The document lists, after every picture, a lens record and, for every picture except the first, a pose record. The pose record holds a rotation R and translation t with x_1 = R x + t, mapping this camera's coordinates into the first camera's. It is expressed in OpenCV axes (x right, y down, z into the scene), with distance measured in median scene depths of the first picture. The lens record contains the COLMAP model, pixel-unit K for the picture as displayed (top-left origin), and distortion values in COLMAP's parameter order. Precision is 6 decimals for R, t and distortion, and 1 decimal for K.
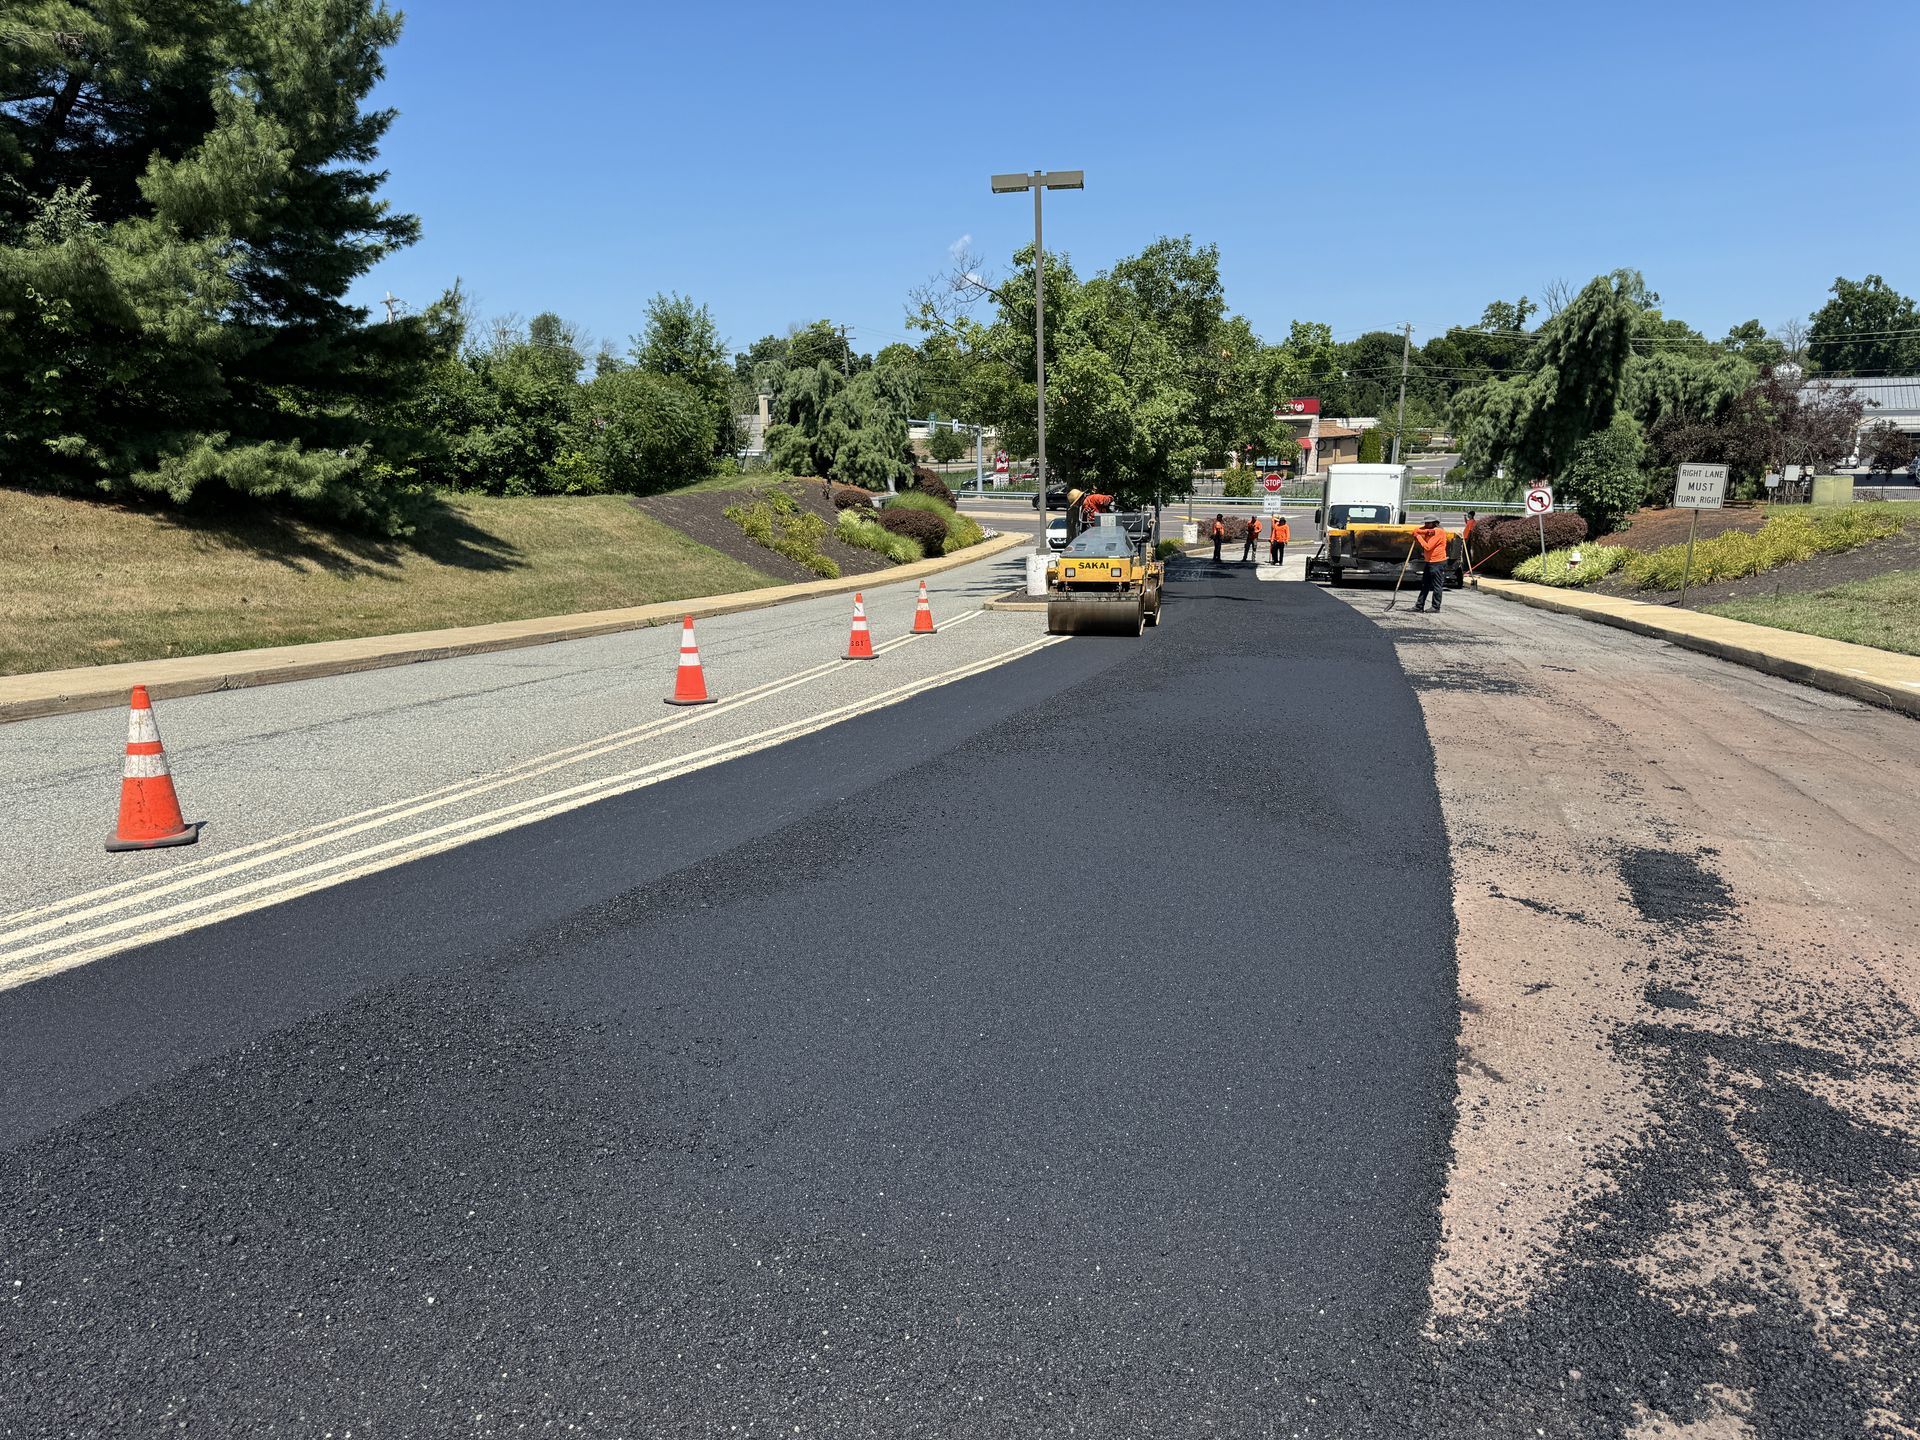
lens RADIAL K [[1429.1, 0, 952.3], [0, 1429.1, 692.9], [0, 0, 1]] dist [0.087804, -0.019794]
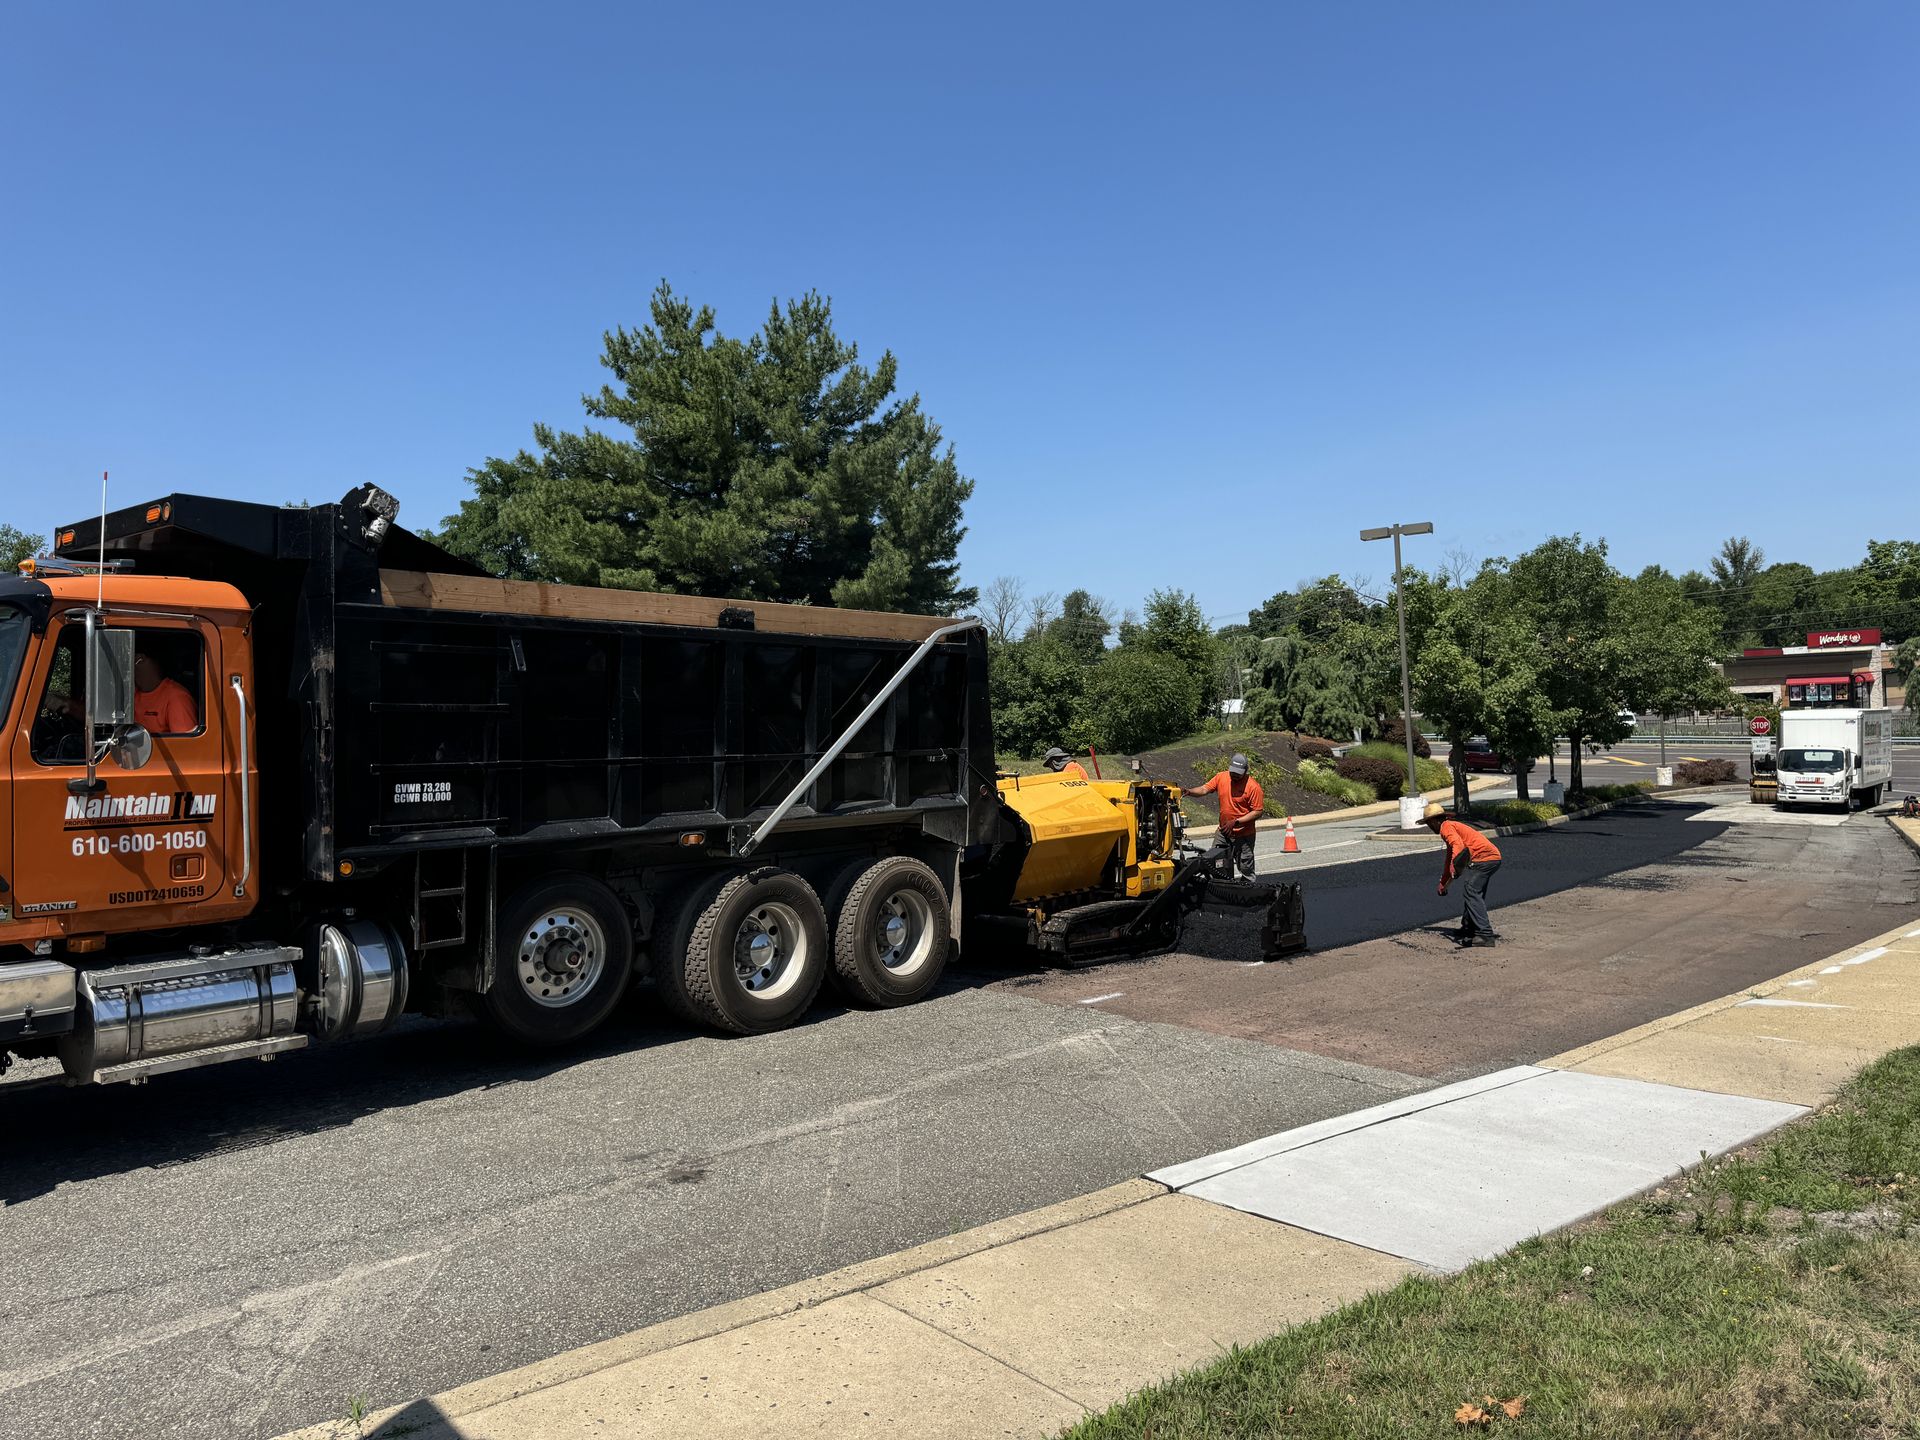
lens RADIAL K [[1429.1, 0, 959.8], [0, 1429.1, 703.5], [0, 0, 1]] dist [0.087804, -0.019794]
pose [[0.936752, -0.031029, -0.348614, 0.069363], [-0.025316, 0.987446, -0.155914, 0.017294], [0.349076, 0.154878, 0.924207, -0.191779]]
